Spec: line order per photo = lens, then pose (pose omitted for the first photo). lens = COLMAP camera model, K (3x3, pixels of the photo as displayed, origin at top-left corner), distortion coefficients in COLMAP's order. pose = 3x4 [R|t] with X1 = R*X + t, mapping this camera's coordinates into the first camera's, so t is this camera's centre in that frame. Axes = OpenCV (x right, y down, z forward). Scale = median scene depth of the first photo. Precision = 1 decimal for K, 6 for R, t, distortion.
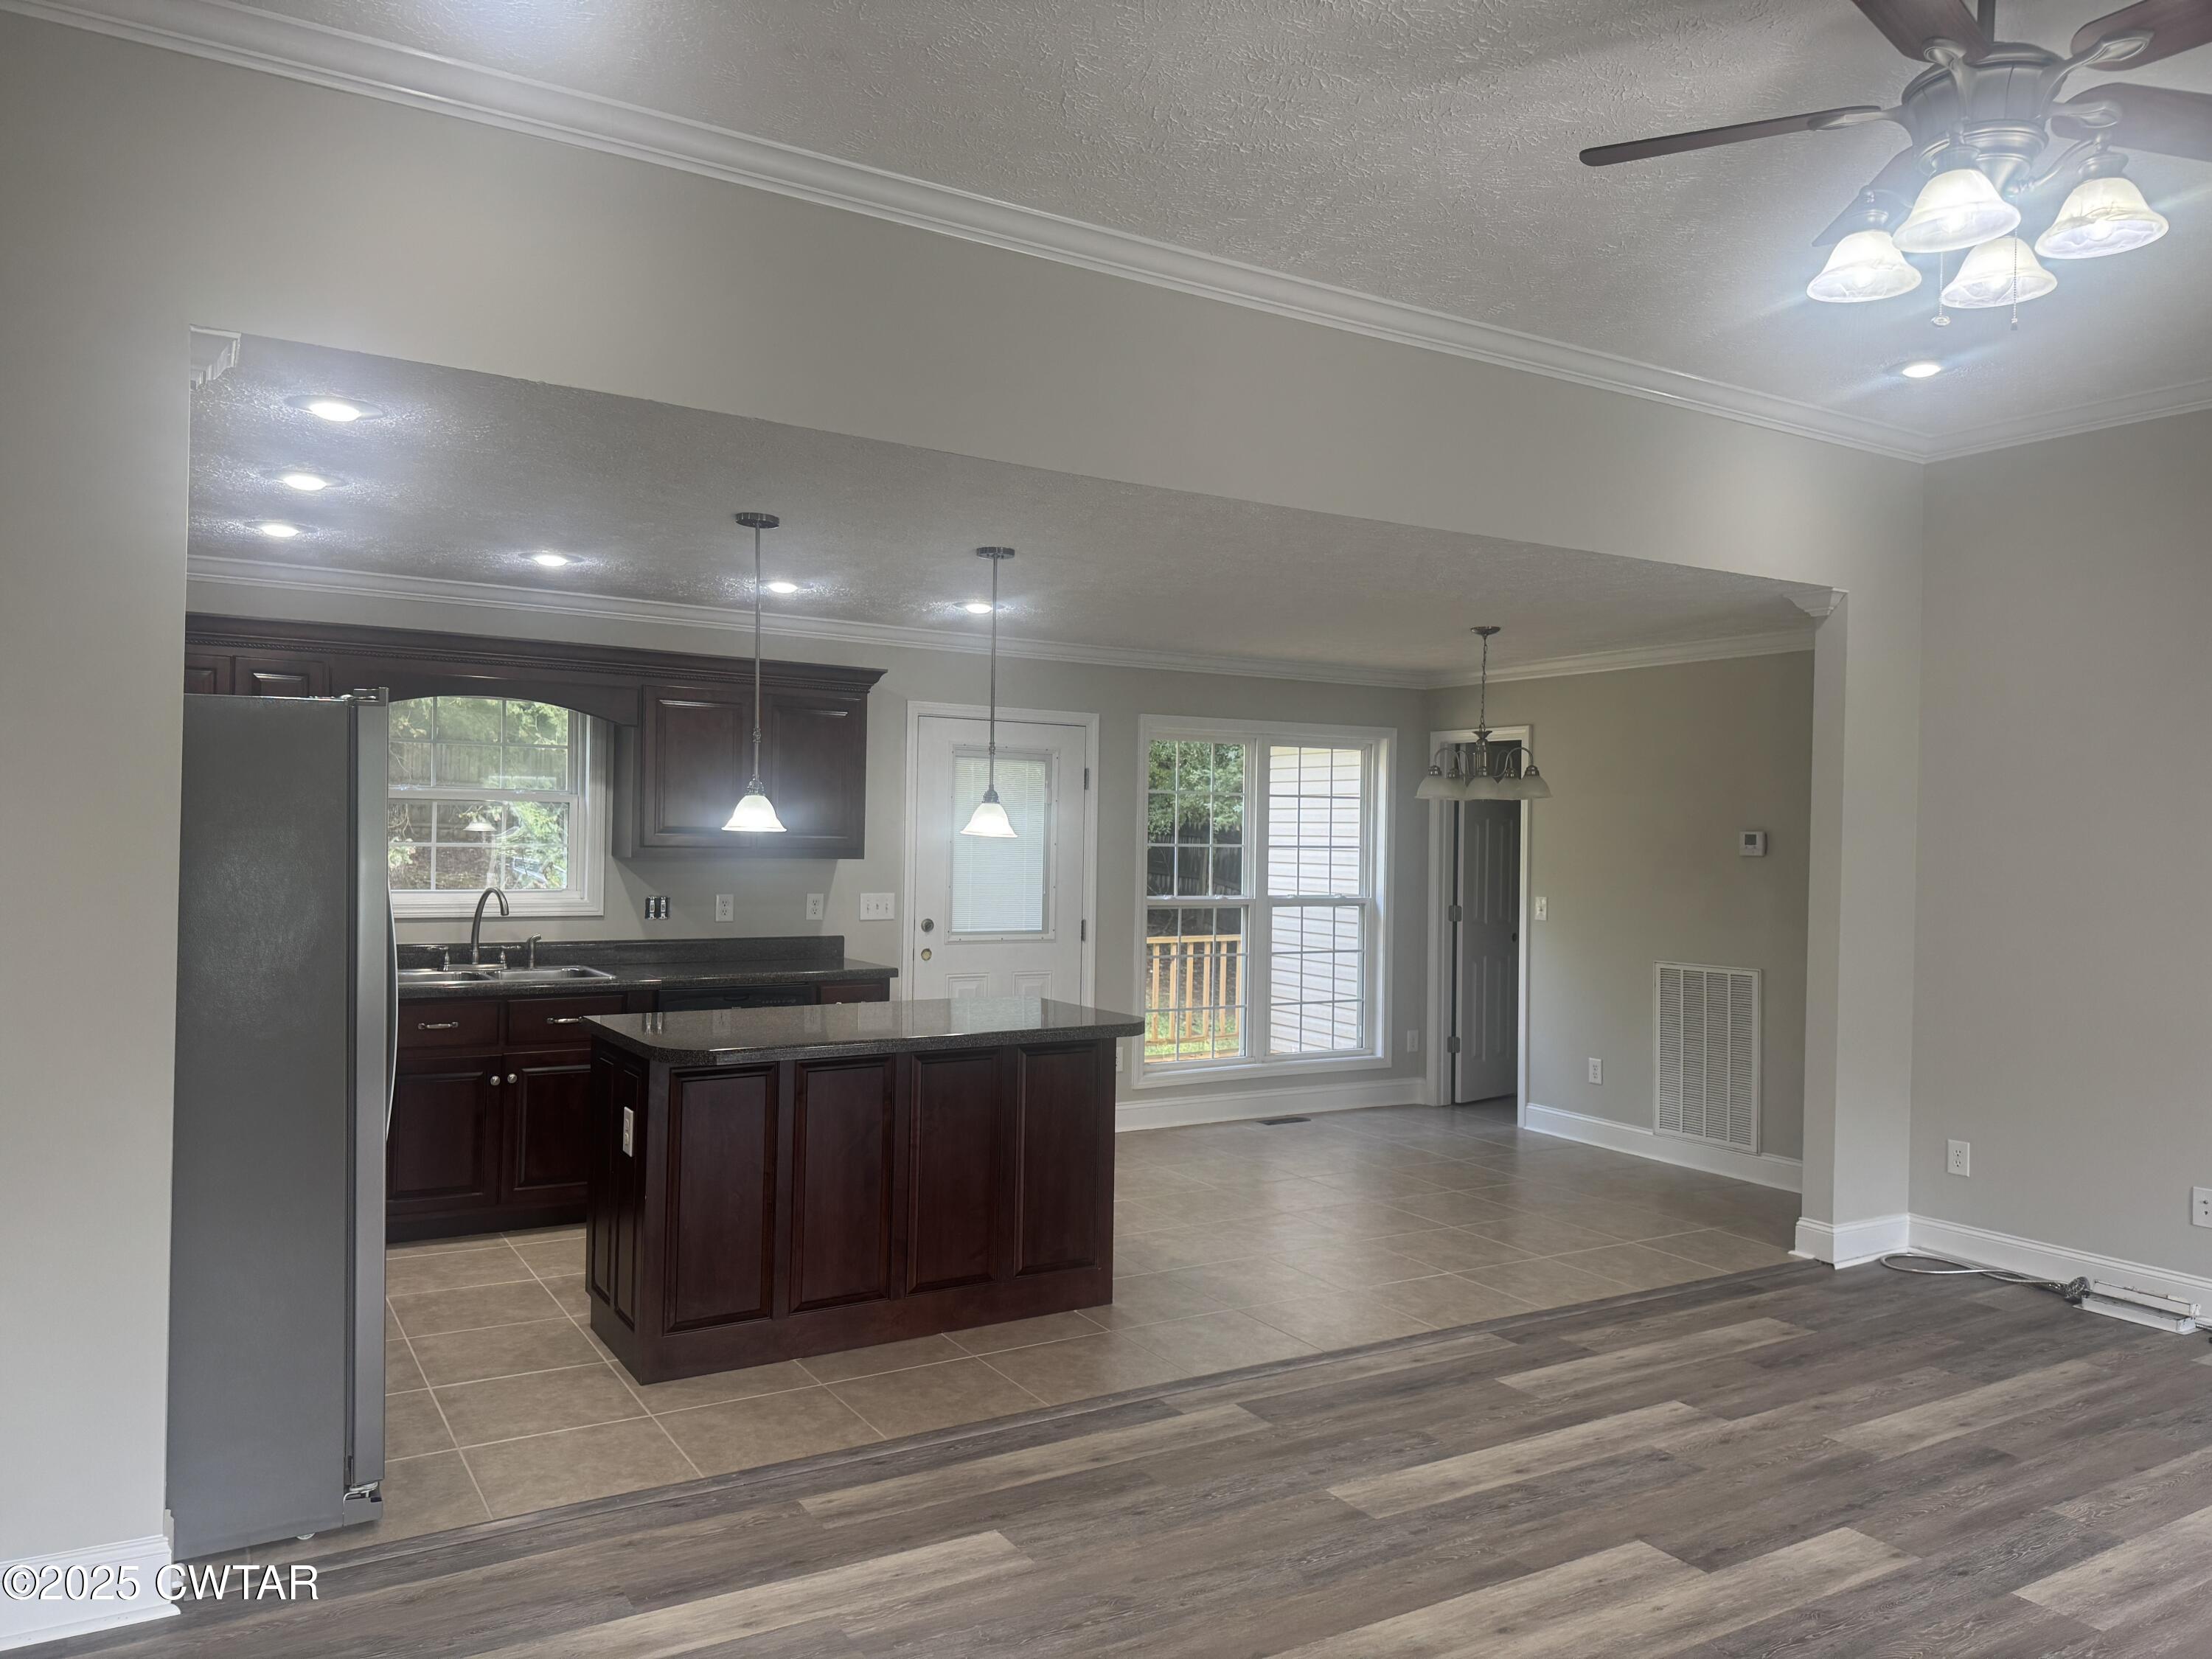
lens RADIAL K [[1562.2, 0, 1112.2], [0, 1562.2, 830.3], [0, 0, 1]] dist [0.000577, -0.000106]
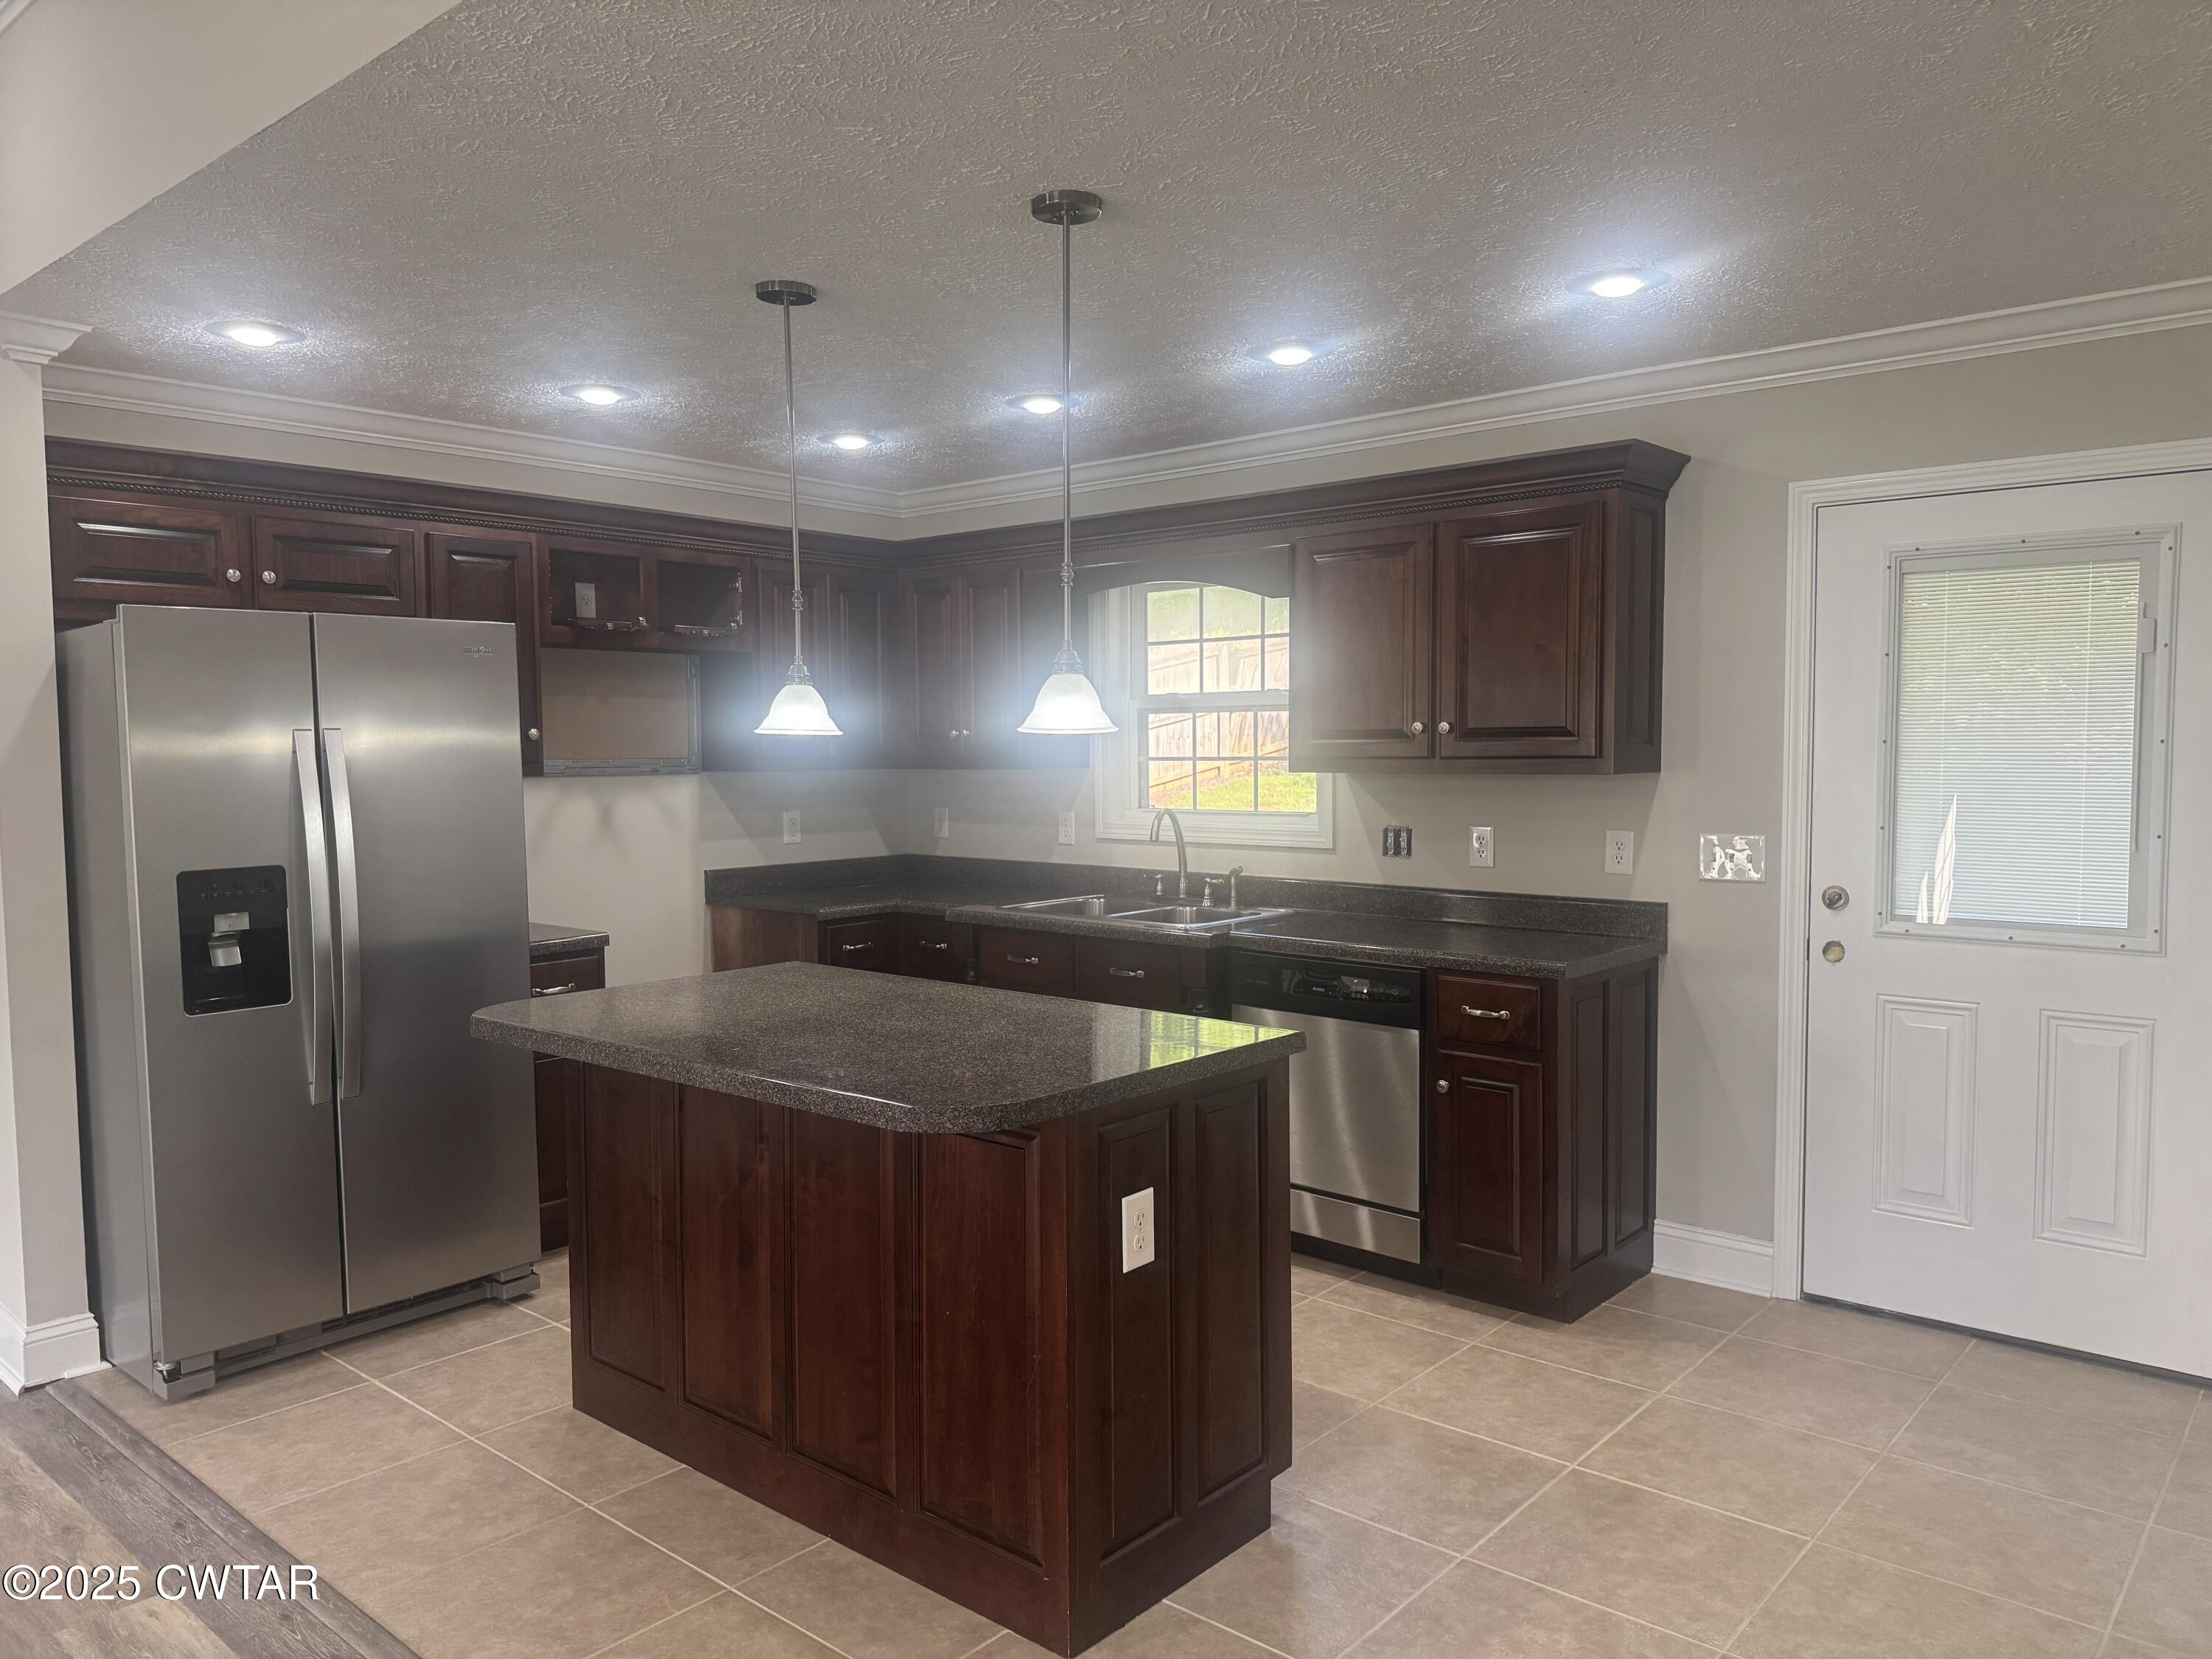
lens RADIAL K [[1562.2, 0, 1110.3], [0, 1562.2, 827.0], [0, 0, 1]] dist [0.000577, -0.000106]
pose [[0.313954, 0.034014, -0.948829, 0.369809], [0.010445, 0.999174, 0.039274, 0.012091], [0.949381, -0.022241, 0.313339, 0.652164]]
